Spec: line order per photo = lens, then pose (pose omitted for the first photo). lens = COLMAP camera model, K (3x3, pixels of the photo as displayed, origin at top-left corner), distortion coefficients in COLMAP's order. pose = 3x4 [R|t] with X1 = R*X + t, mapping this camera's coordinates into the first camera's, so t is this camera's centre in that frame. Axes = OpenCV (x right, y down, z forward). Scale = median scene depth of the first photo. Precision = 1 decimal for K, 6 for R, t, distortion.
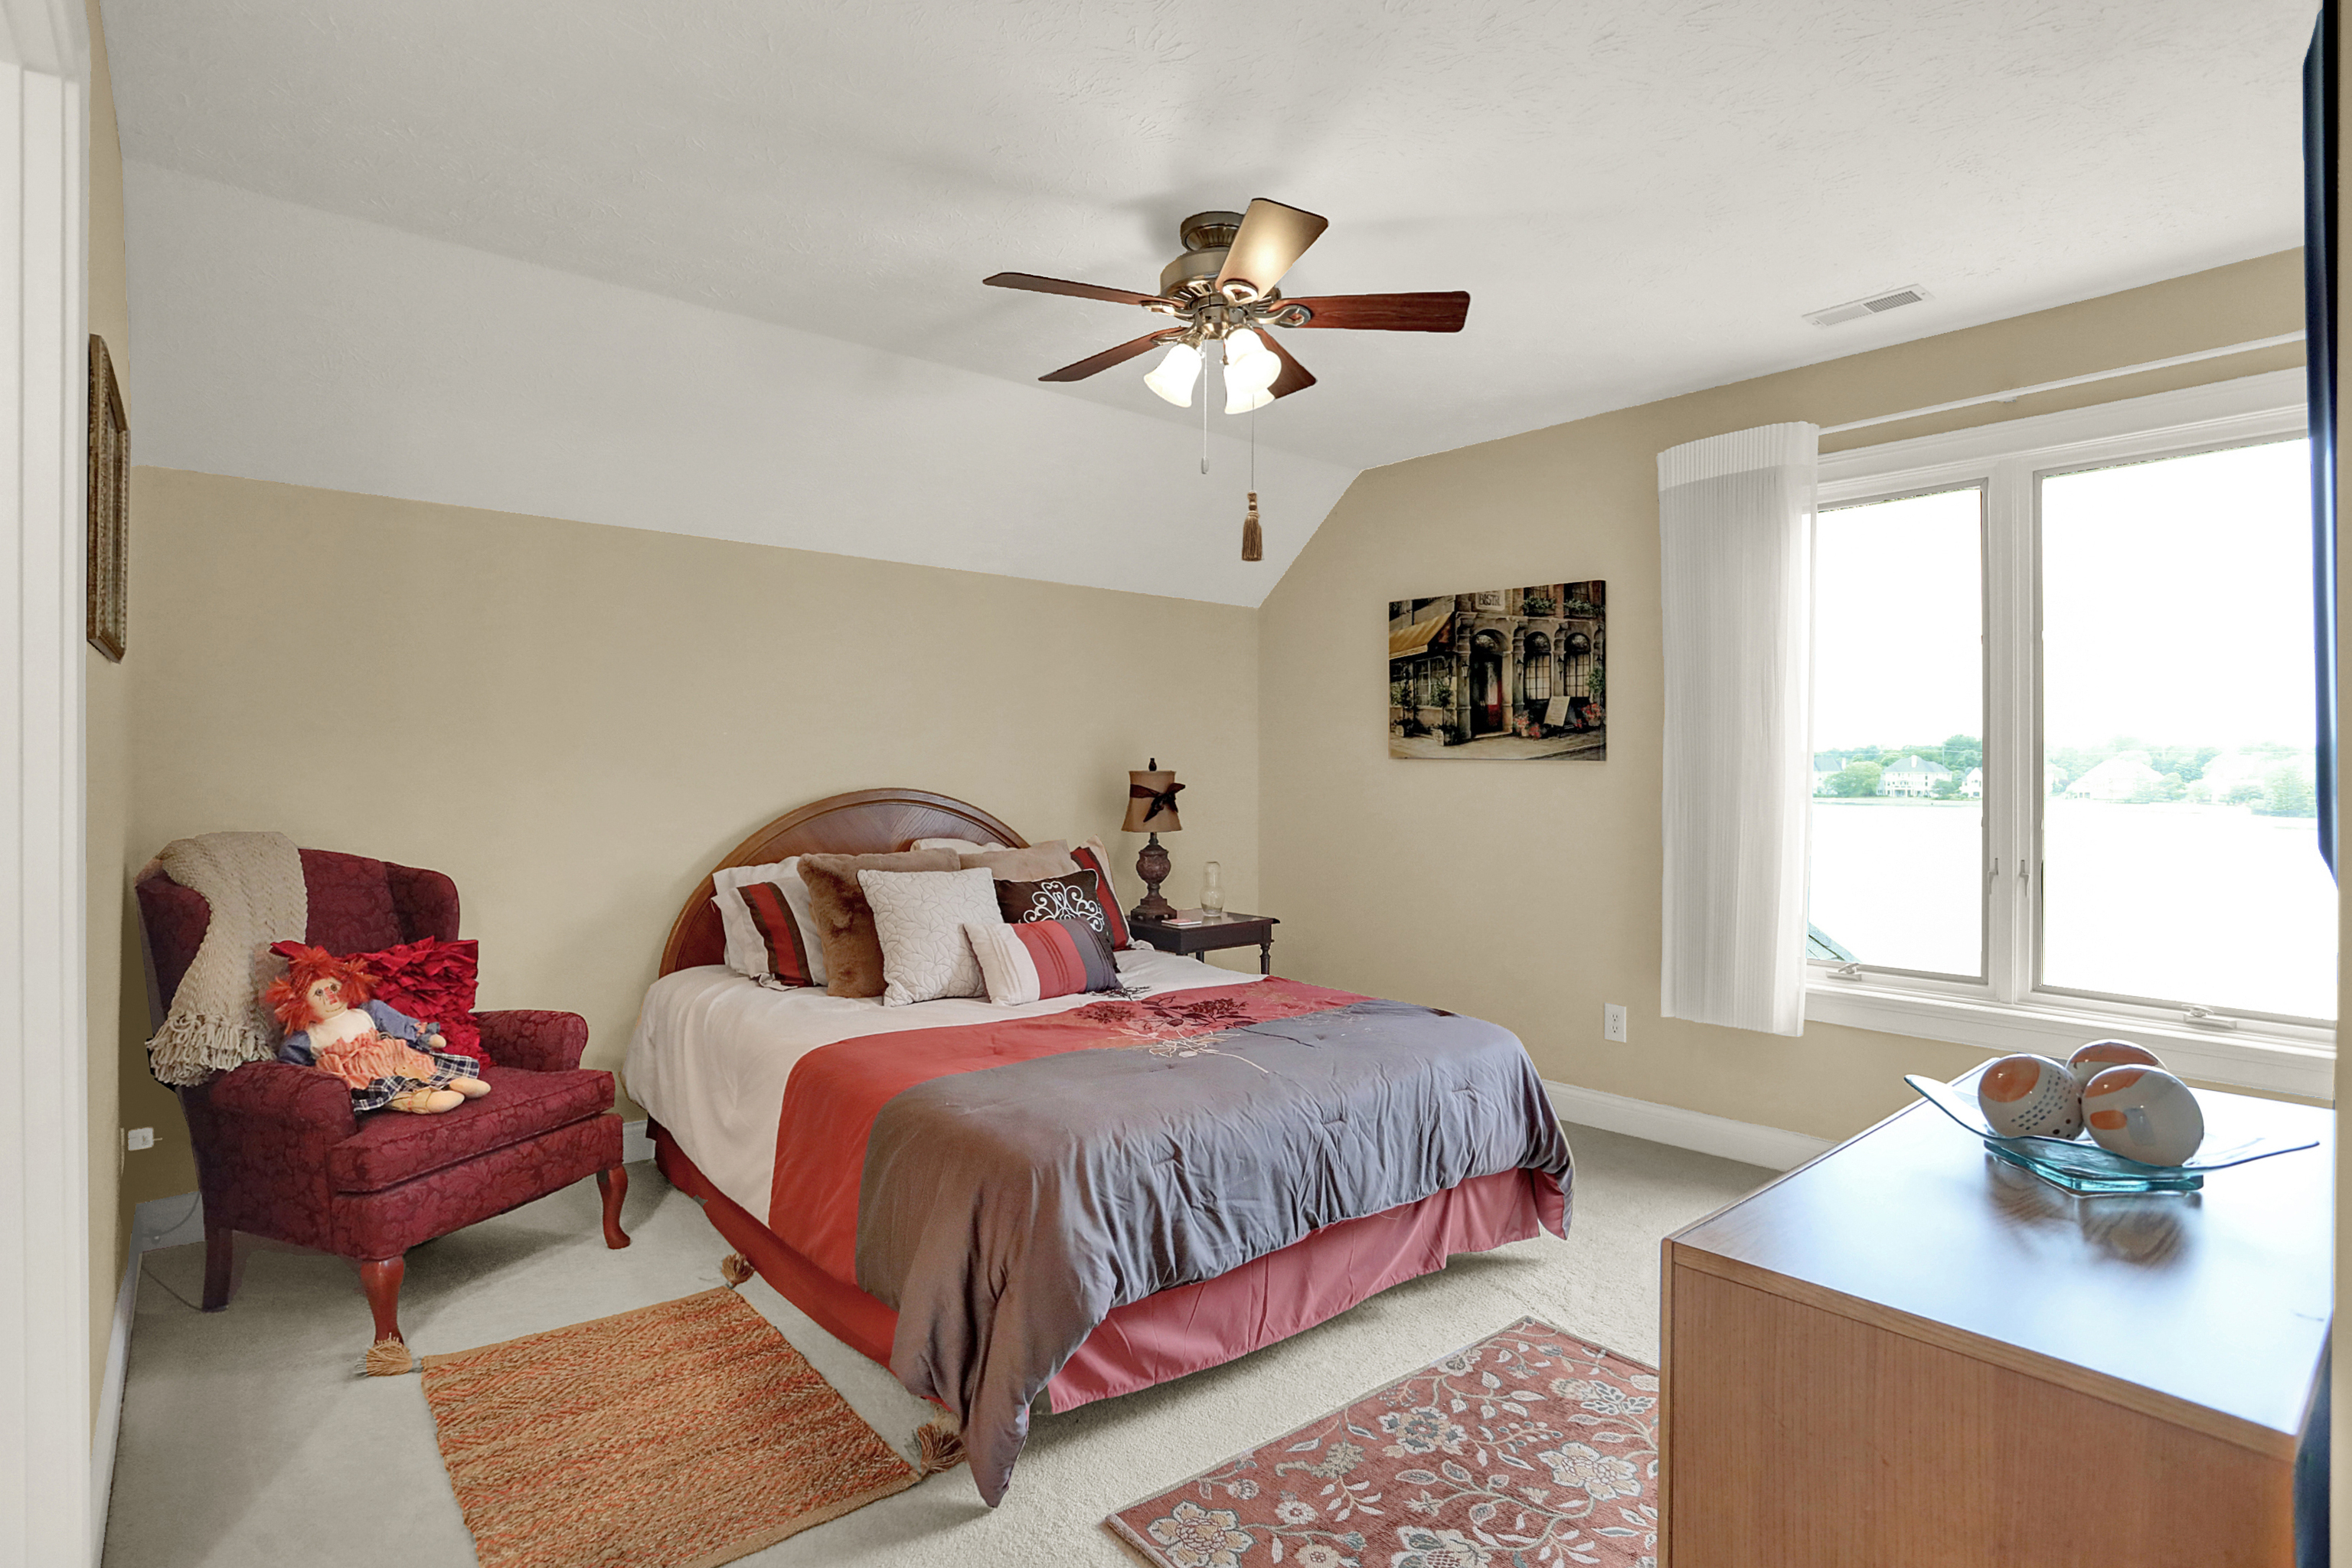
lens RADIAL K [[1192.9, 0, 1160.7], [0, 1192.9, 781.0], [0, 0, 1]] dist [-0.080684, 0.036499]
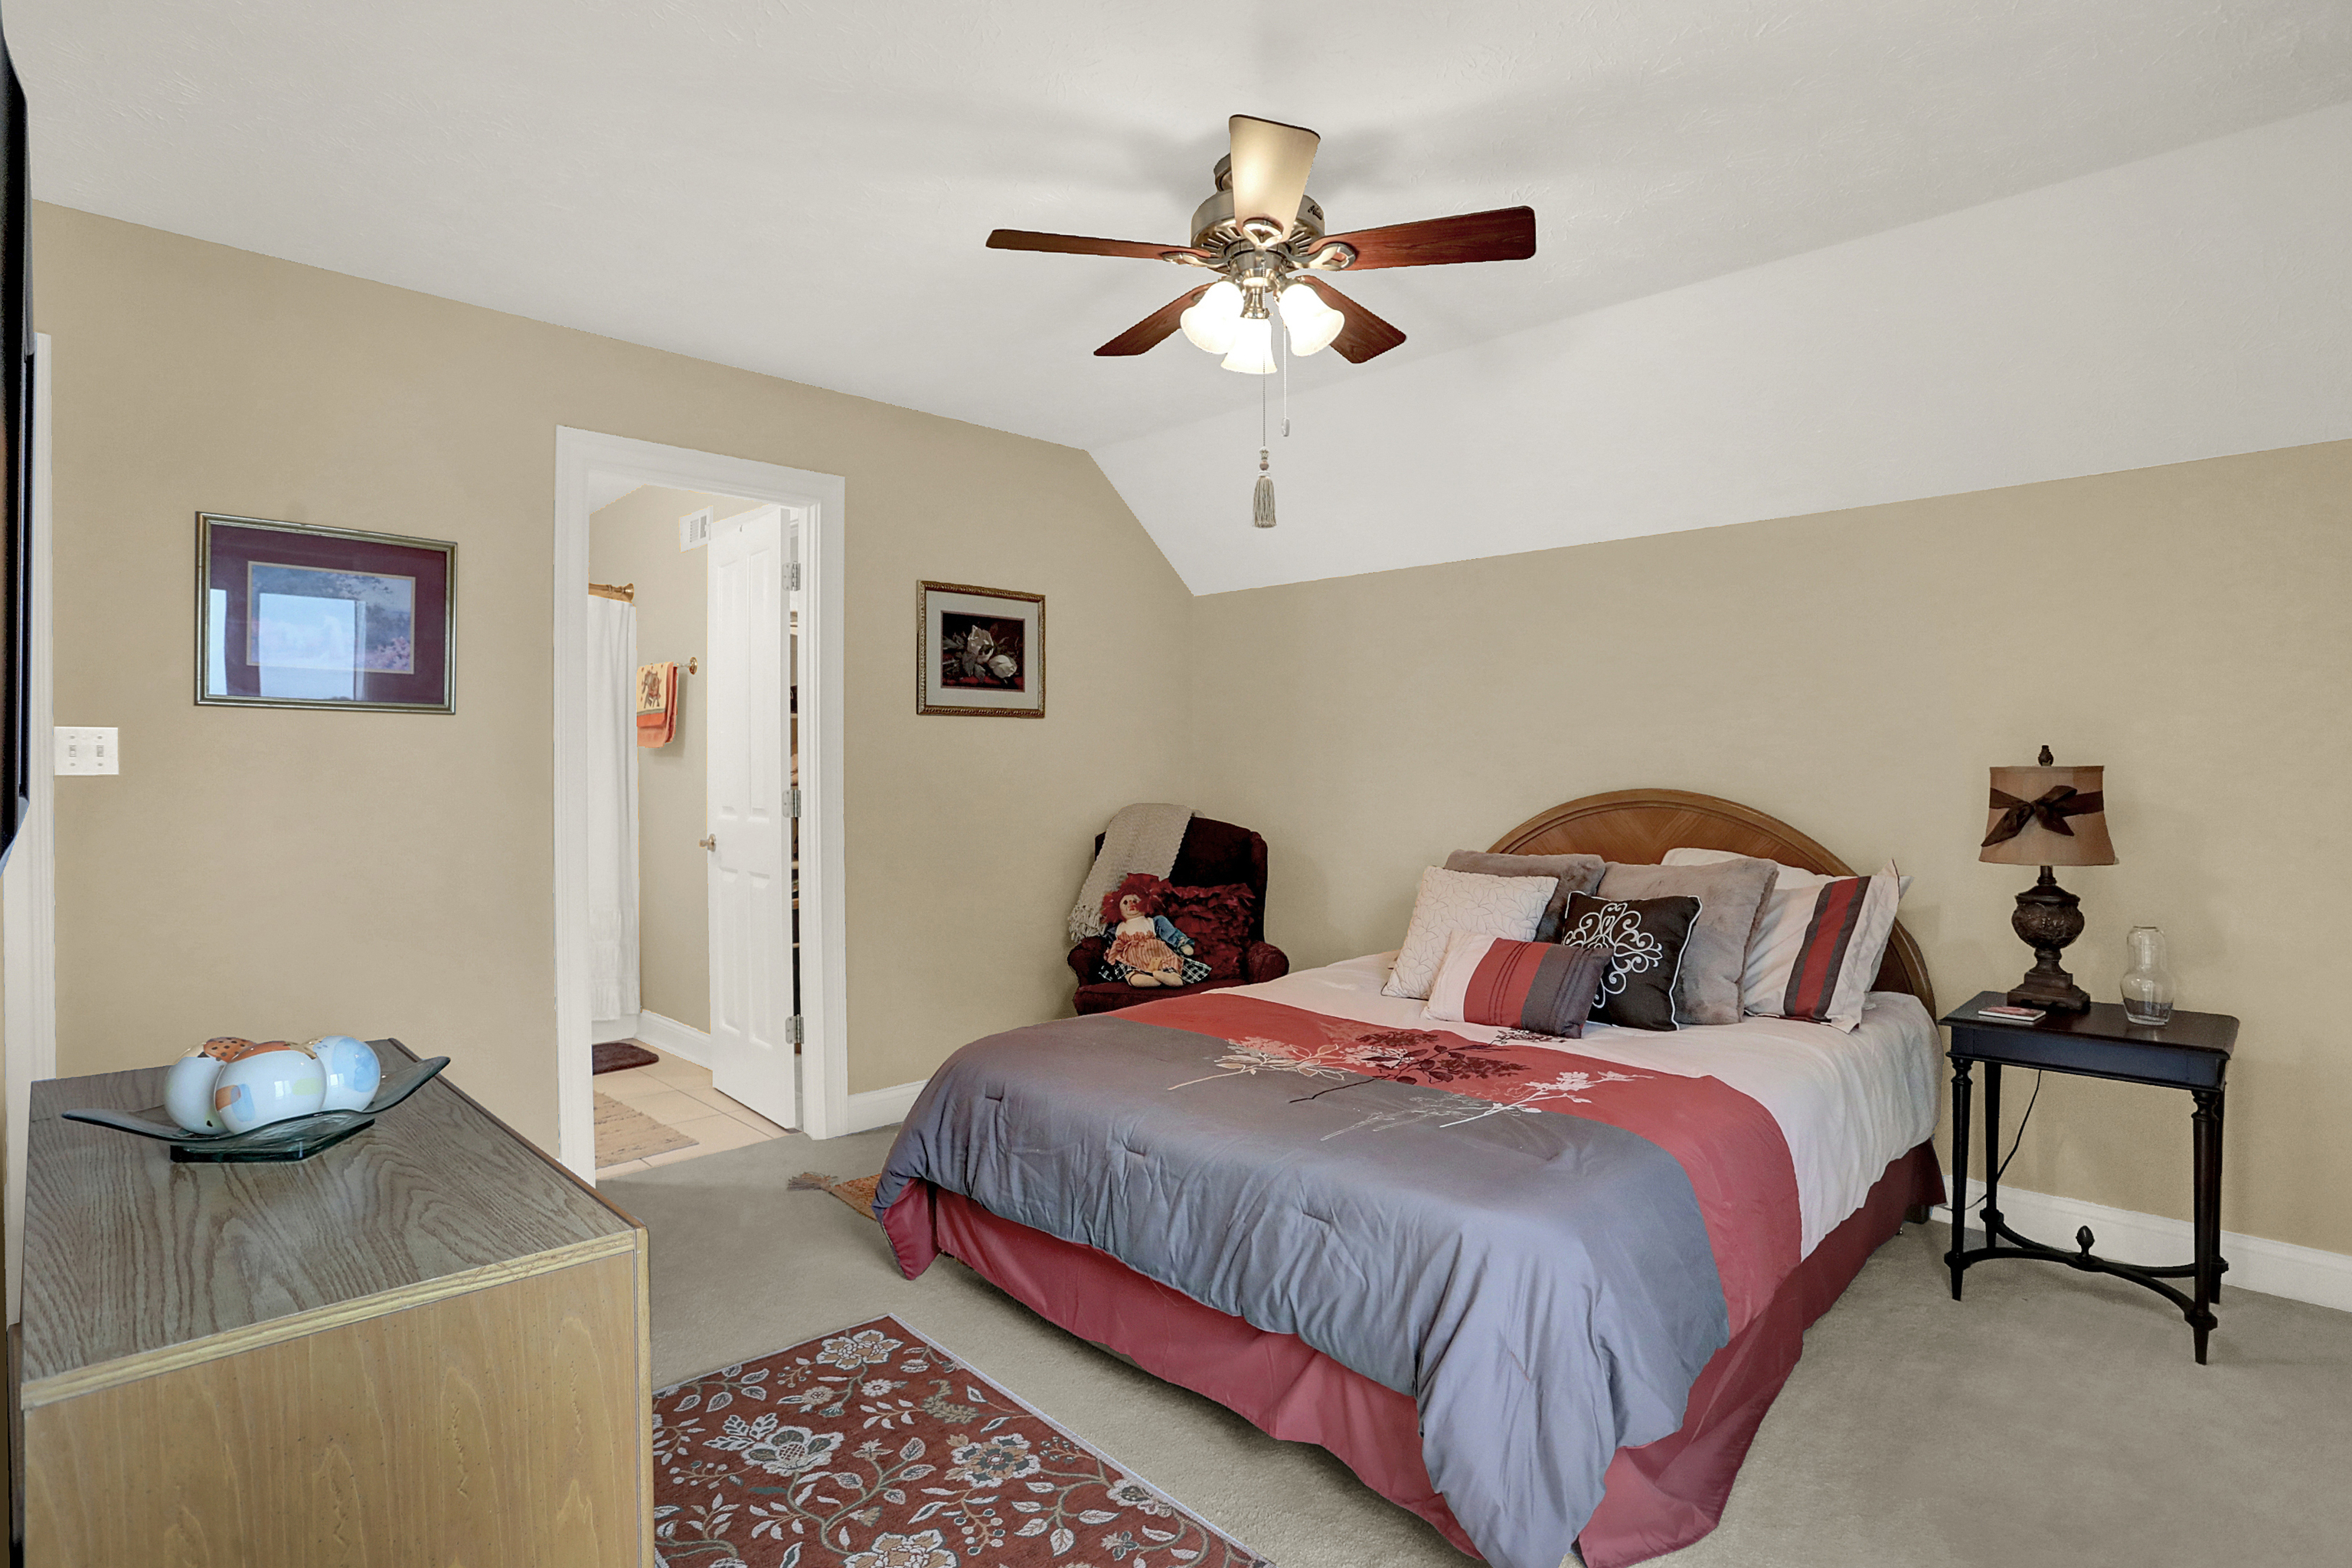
lens RADIAL K [[1192.9, 0, 1160.7], [0, 1192.9, 781.0], [0, 0, 1]] dist [-0.080684, 0.036499]
pose [[0.066287, 0.003478, -0.997795, 1.170933], [-0.000925, 0.999994, 0.003425, -0.004729], [0.997800, 0.000696, 0.066290, 1.056466]]
